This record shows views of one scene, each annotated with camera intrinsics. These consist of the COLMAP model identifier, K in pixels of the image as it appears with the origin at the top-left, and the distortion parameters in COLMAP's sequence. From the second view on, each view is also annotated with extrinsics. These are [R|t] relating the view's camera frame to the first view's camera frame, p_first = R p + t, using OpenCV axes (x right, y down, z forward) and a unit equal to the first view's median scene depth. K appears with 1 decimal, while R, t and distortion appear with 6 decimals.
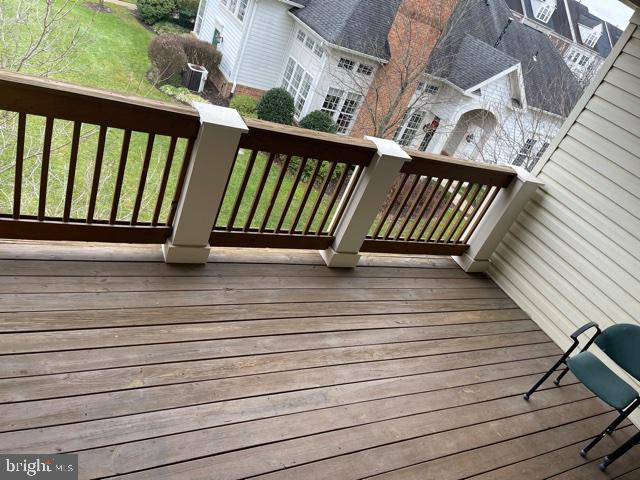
lens RADIAL K [[476.0, 0, 317.5], [0, 476.0, 240.3], [0, 0, 1]] dist [0.072442, -0.098545]
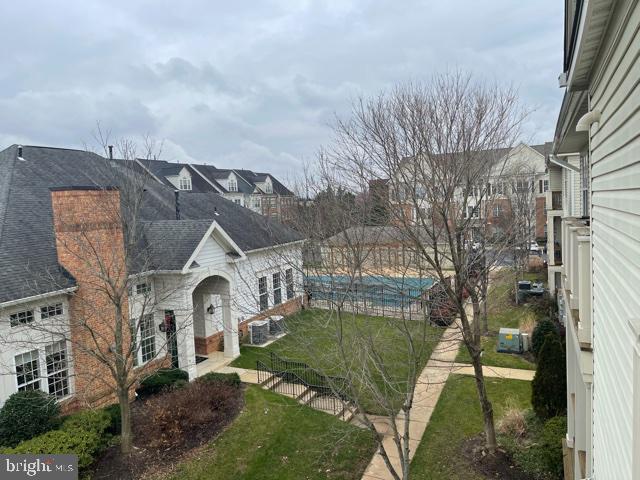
lens RADIAL K [[476.0, 0, 317.5], [0, 476.0, 240.3], [0, 0, 1]] dist [0.072442, -0.098545]
pose [[0.695083, -0.438196, 0.569951, 0.006213], [0.610919, 0.777937, -0.146944, -0.074542], [-0.378996, 0.450332, 0.808432, 0.178042]]
